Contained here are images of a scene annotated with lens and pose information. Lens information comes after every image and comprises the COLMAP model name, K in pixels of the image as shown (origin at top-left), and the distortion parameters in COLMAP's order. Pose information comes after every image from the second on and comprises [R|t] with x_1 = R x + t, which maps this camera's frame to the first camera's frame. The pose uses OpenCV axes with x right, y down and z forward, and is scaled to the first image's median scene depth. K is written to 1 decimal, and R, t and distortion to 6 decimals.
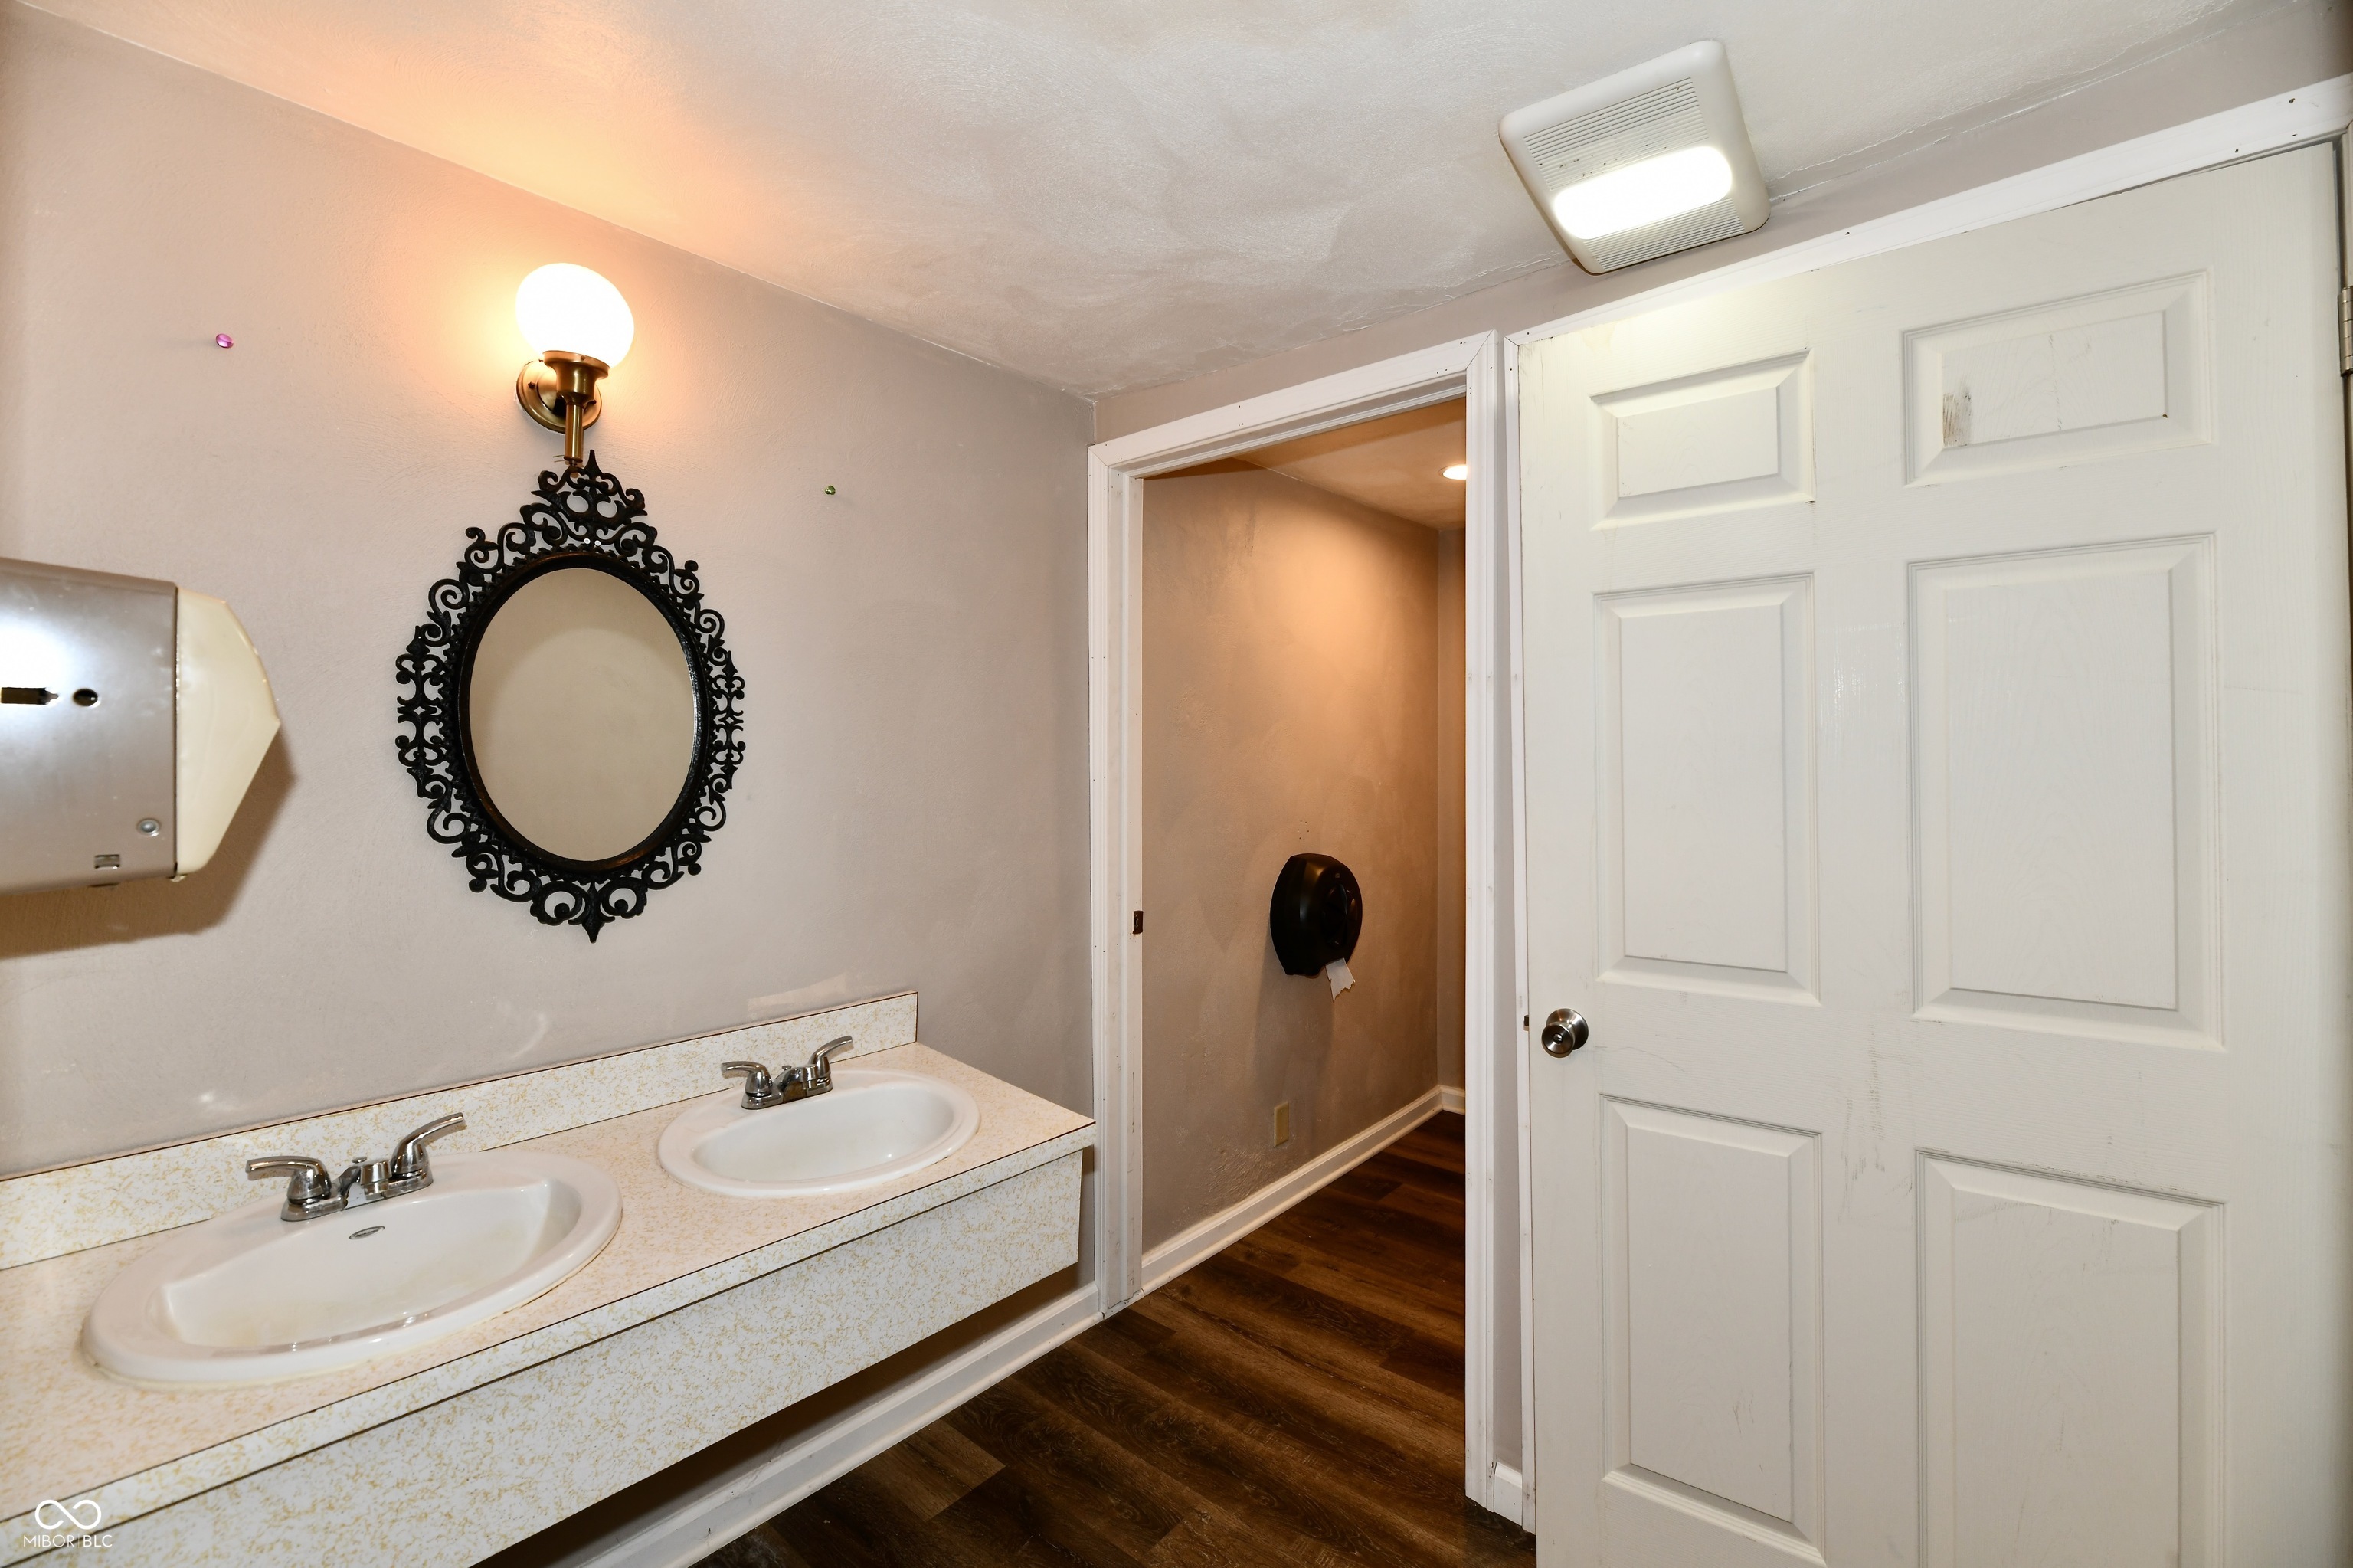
lens RADIAL K [[966.6, 0, 1193.5], [0, 966.6, 751.5], [0, 0, 1]] dist [-0.000895, -0.004695]
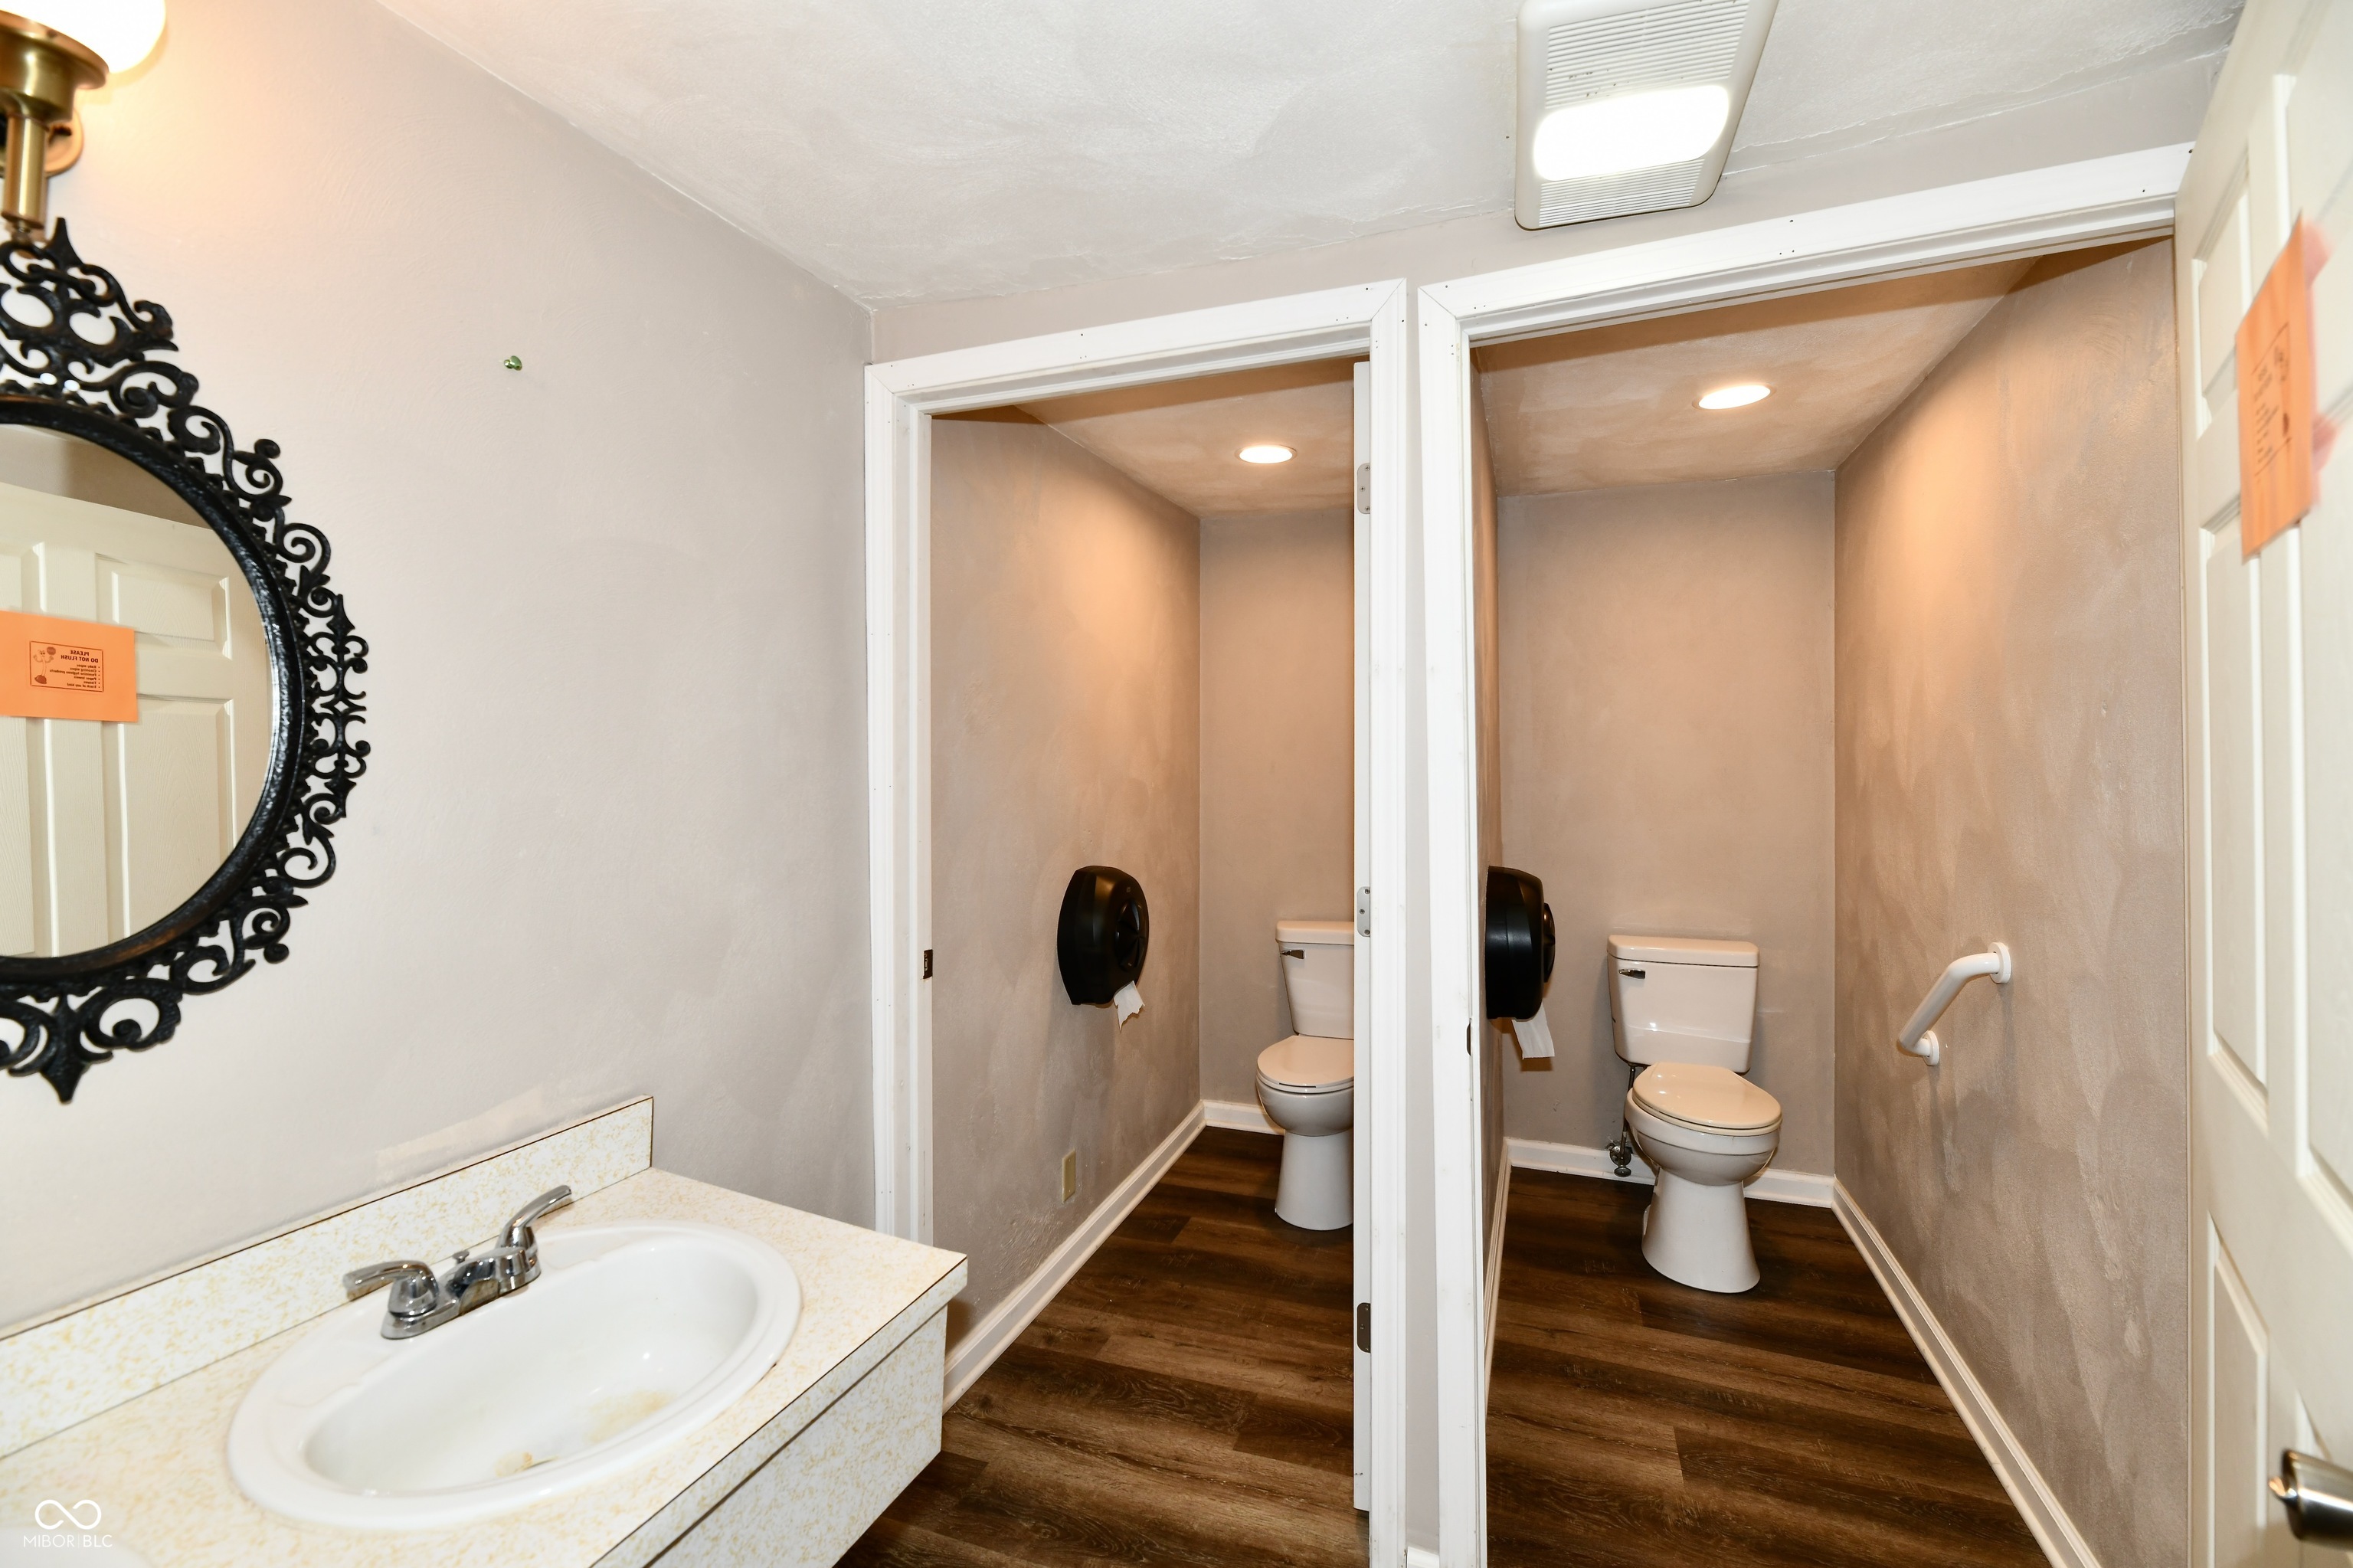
lens RADIAL K [[966.6, 0, 1193.5], [0, 966.6, 751.5], [0, 0, 1]] dist [-0.000895, -0.004695]
pose [[0.938738, -0.002361, 0.344623, -0.181861], [0.001578, 0.999995, 0.002551, -0.004281], [-0.344628, -0.001851, 0.938738, 0.235427]]
